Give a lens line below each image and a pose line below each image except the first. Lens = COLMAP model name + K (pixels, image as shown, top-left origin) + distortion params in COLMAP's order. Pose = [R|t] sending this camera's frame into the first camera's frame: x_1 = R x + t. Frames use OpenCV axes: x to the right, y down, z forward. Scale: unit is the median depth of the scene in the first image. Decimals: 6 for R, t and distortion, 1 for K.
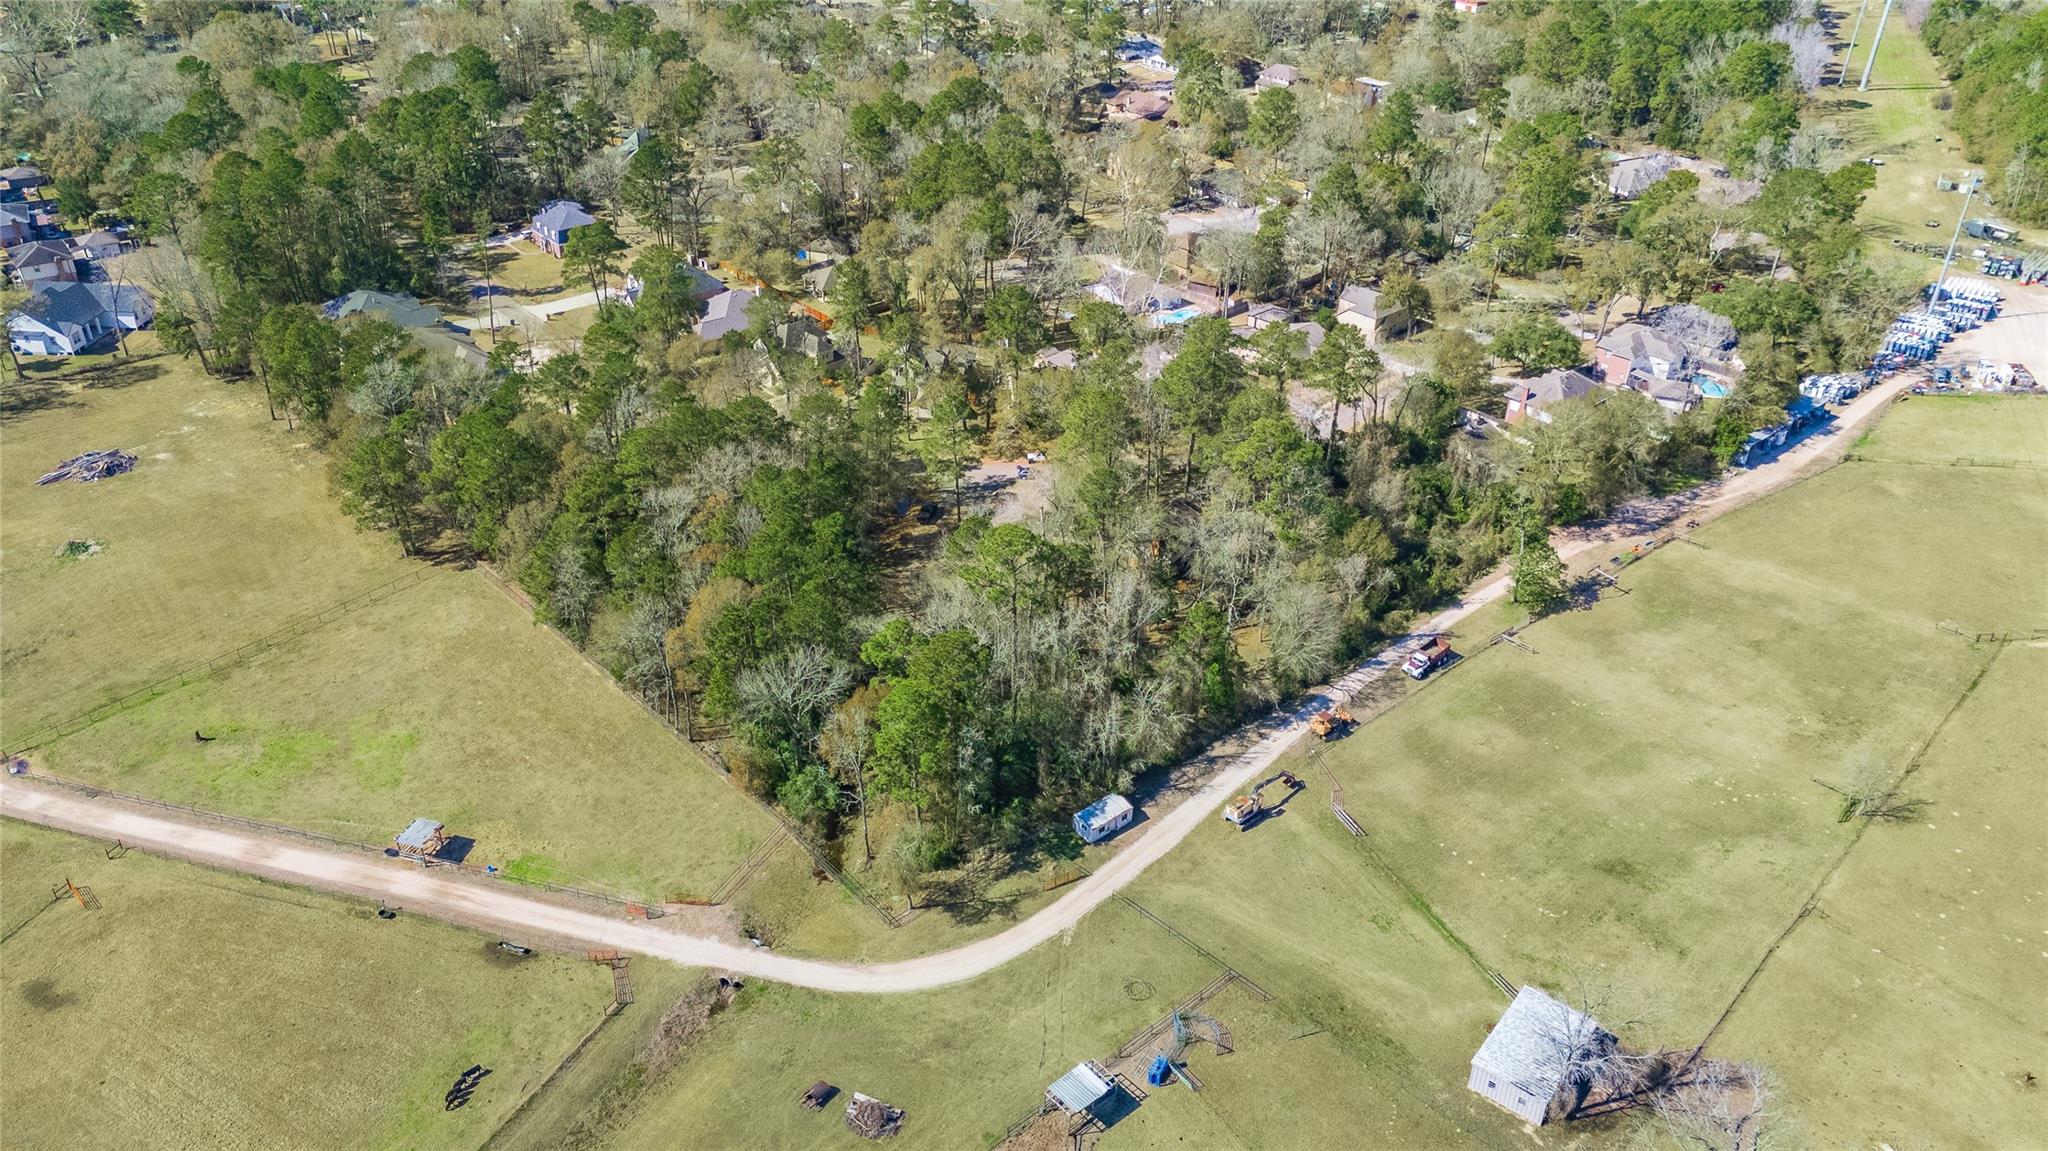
lens RADIAL K [[1490.0, 0, 1028.5], [0, 1490.0, 571.3], [0, 0, 1]] dist [0.060646, -0.059065]
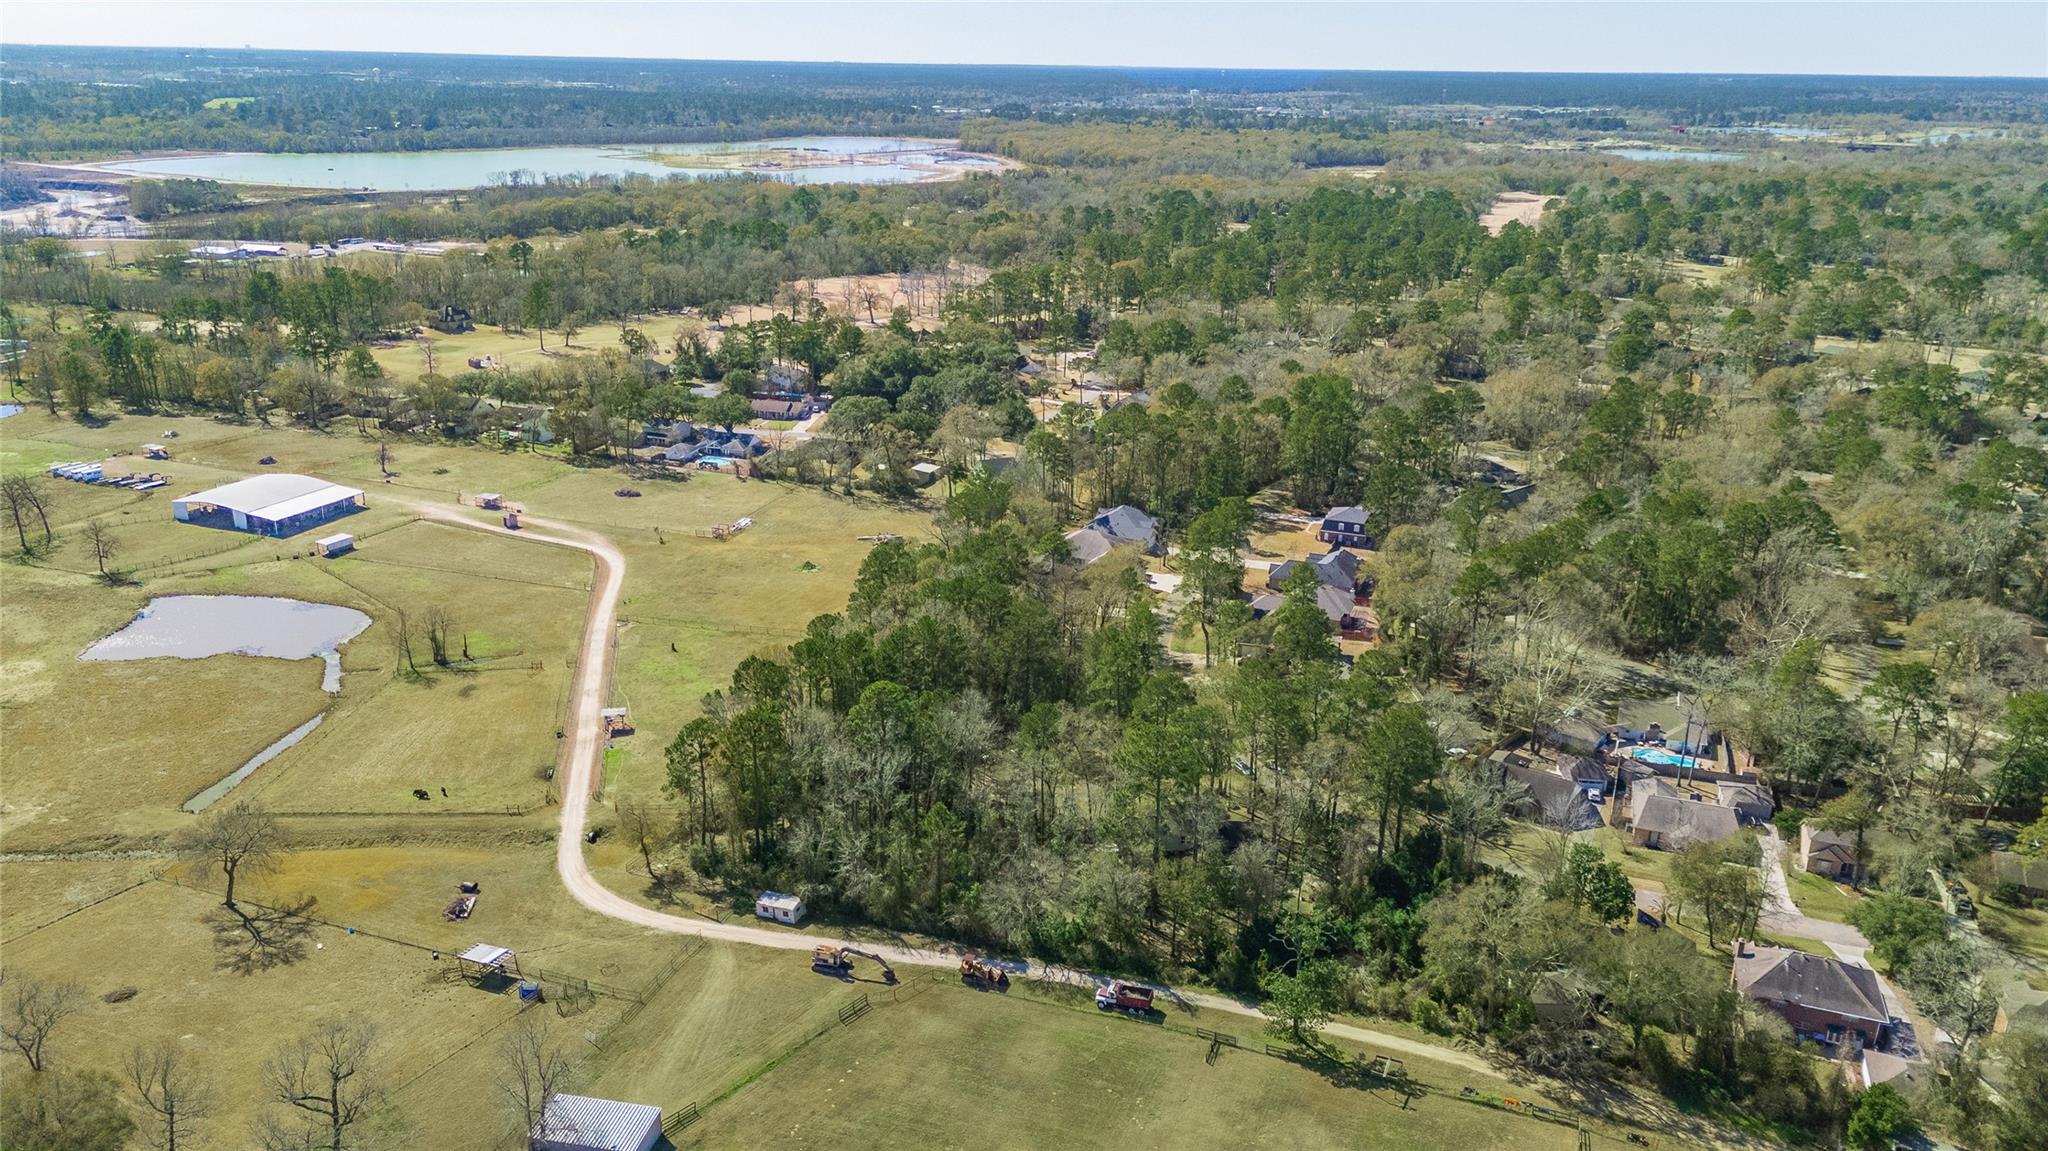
lens RADIAL K [[1490.0, 0, 1021.7], [0, 1490.0, 580.6], [0, 0, 1]] dist [0.060646, -0.059065]
pose [[0.475480, 0.275551, -0.835458, 1.124899], [-0.463531, 0.885629, 0.028291, -0.206184], [0.747702, 0.373808, 0.548826, 0.369463]]
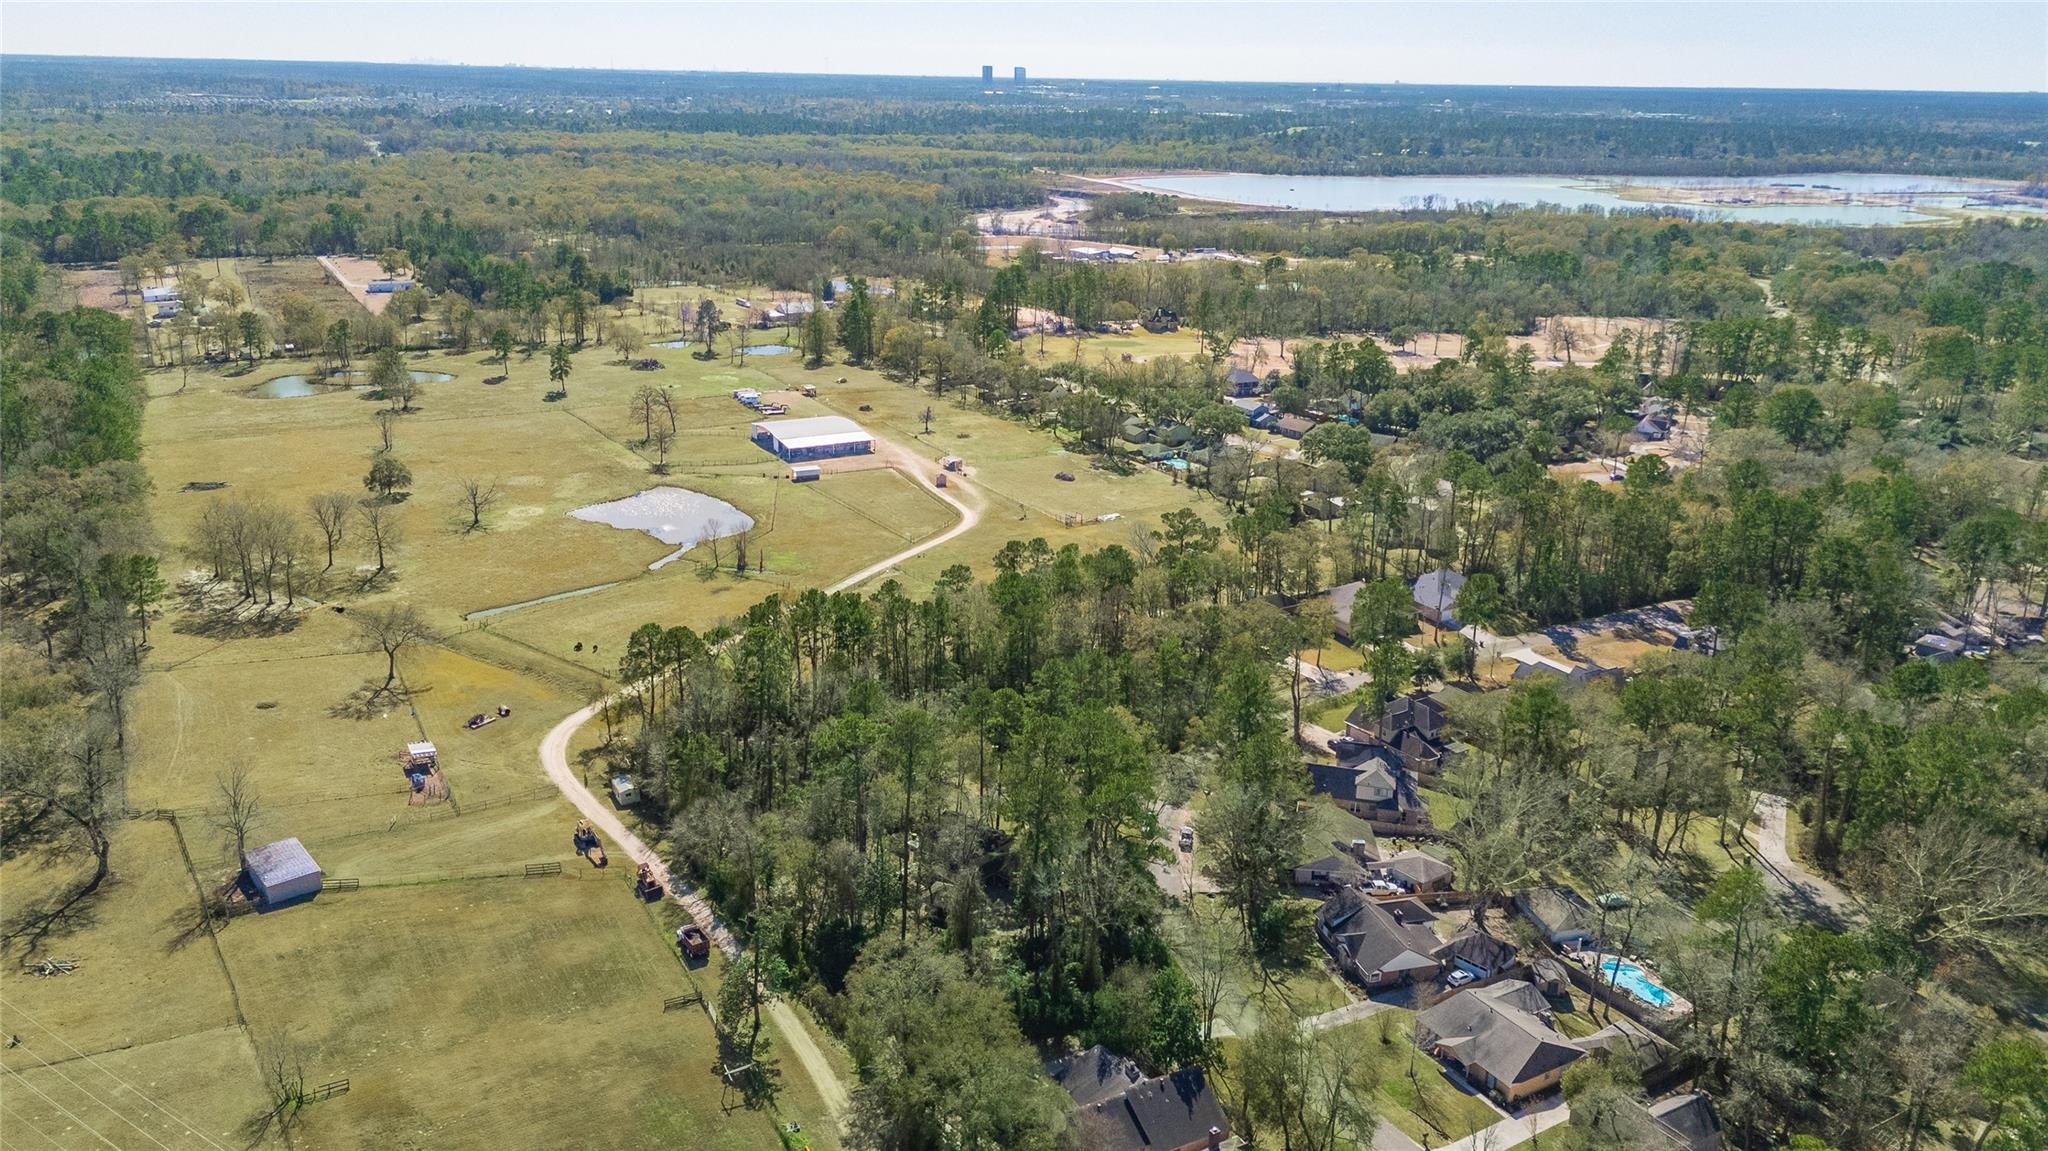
lens RADIAL K [[1490.0, 0, 1020.0], [0, 1490.0, 581.0], [0, 0, 1]] dist [0.060646, -0.059065]
pose [[-0.187273, 0.292402, -0.937779, 1.304523], [-0.529570, 0.774004, 0.347091, -0.712642], [0.827335, 0.561621, 0.009897, 1.205200]]
